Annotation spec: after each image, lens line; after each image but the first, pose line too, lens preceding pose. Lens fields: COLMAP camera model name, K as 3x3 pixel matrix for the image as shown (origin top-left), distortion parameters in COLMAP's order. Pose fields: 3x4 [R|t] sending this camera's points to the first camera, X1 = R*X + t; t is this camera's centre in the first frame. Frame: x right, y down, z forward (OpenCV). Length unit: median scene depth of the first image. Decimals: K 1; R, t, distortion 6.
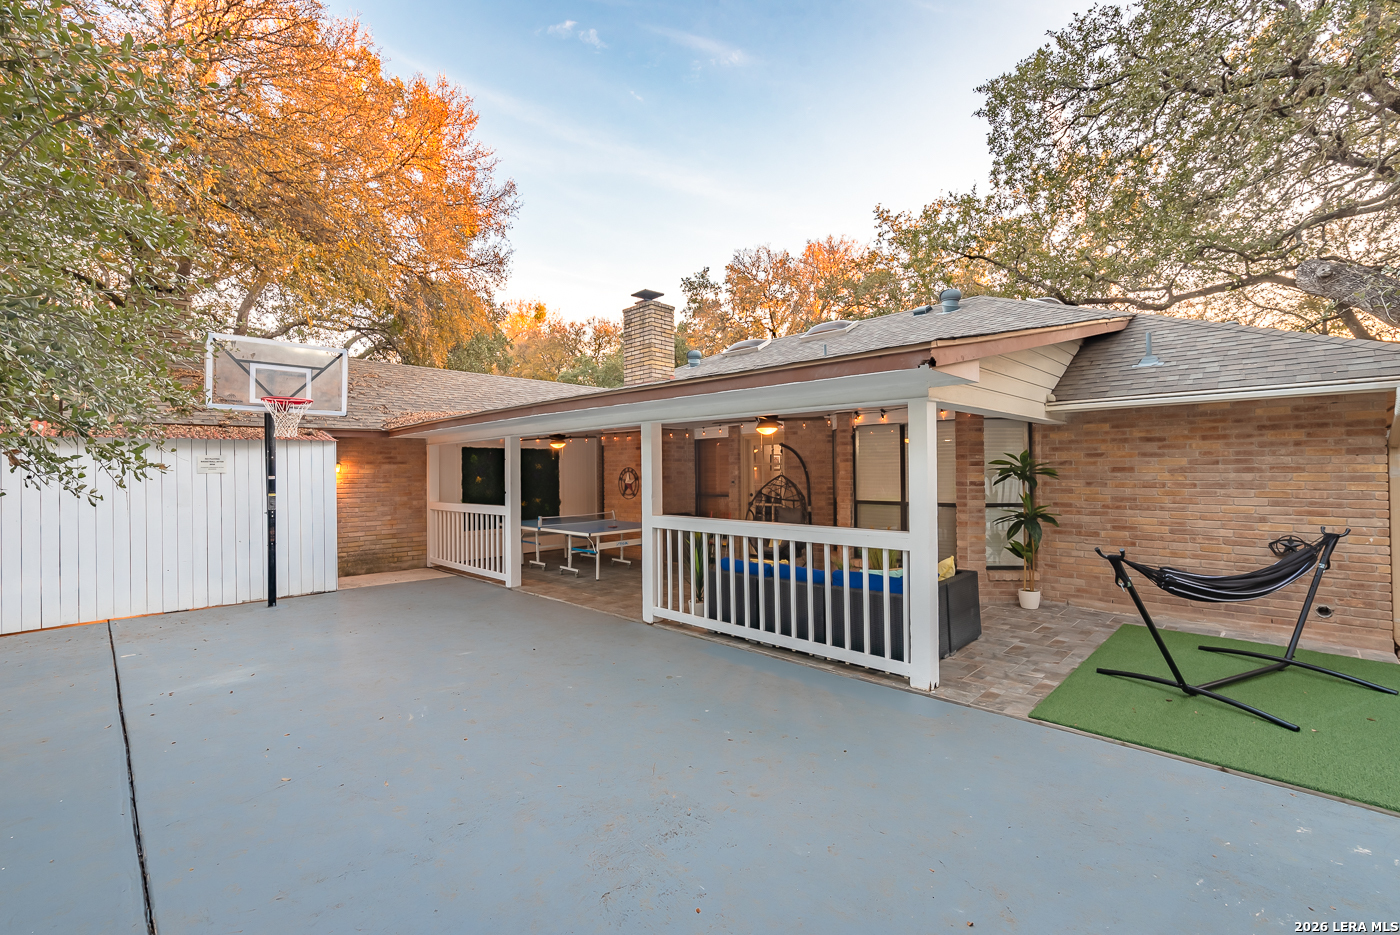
lens RADIAL K [[600.9, 0, 706.4], [0, 600.9, 462.8], [0, 0, 1]] dist [-0.001831, -0.000455]
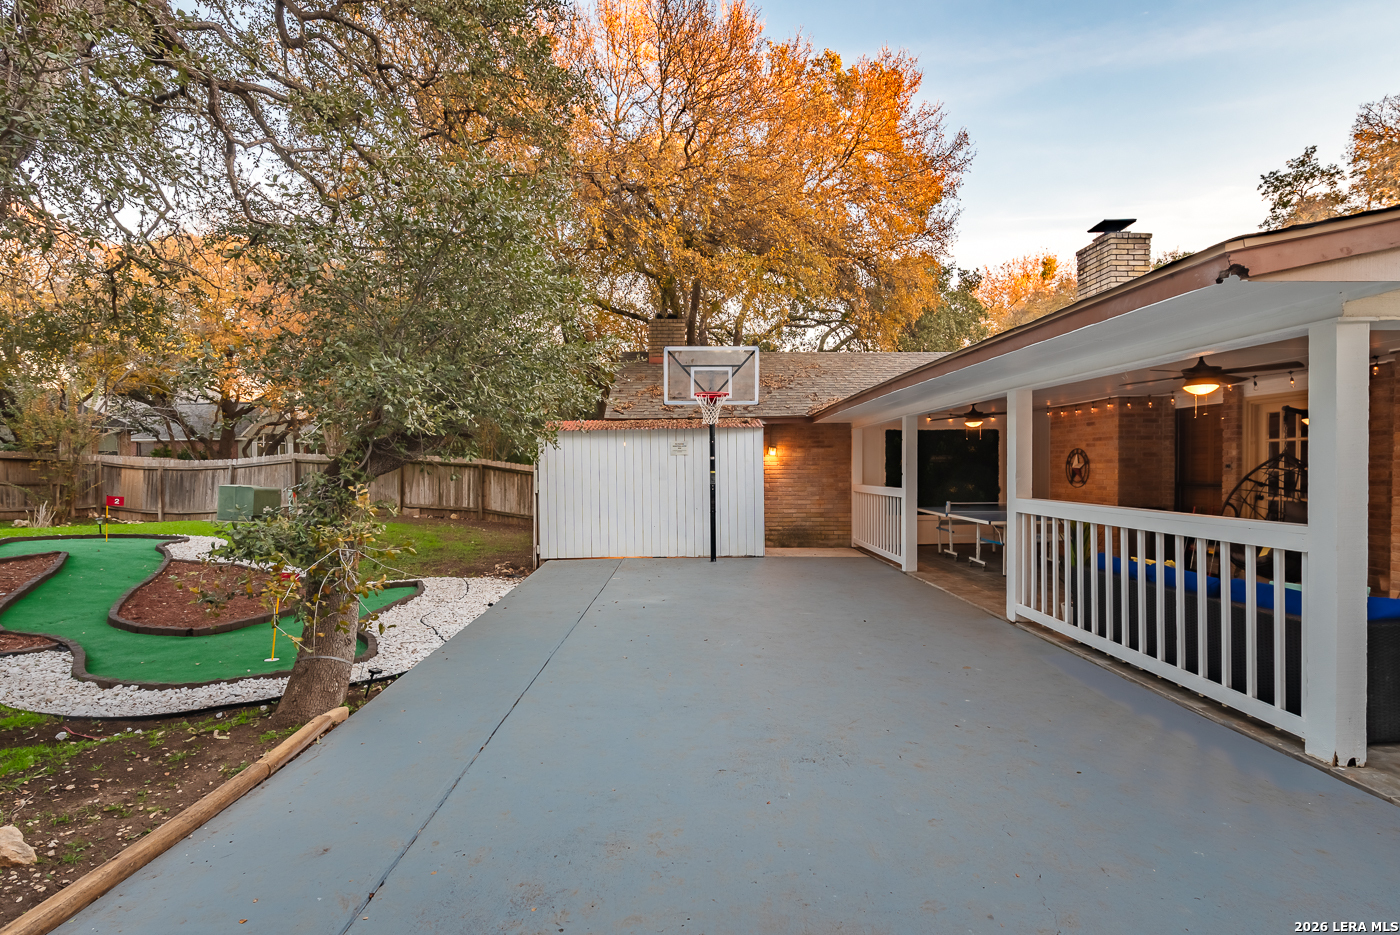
lens RADIAL K [[671.9, 0, 699.0], [0, 671.9, 473.2], [0, 0, 1]] dist [0.004678, -0.000544]
pose [[0.711851, 0.011060, -0.702243, 0.193065], [0.010352, 0.999602, 0.026237, 0.016208], [0.702254, -0.025947, 0.711453, -0.002618]]
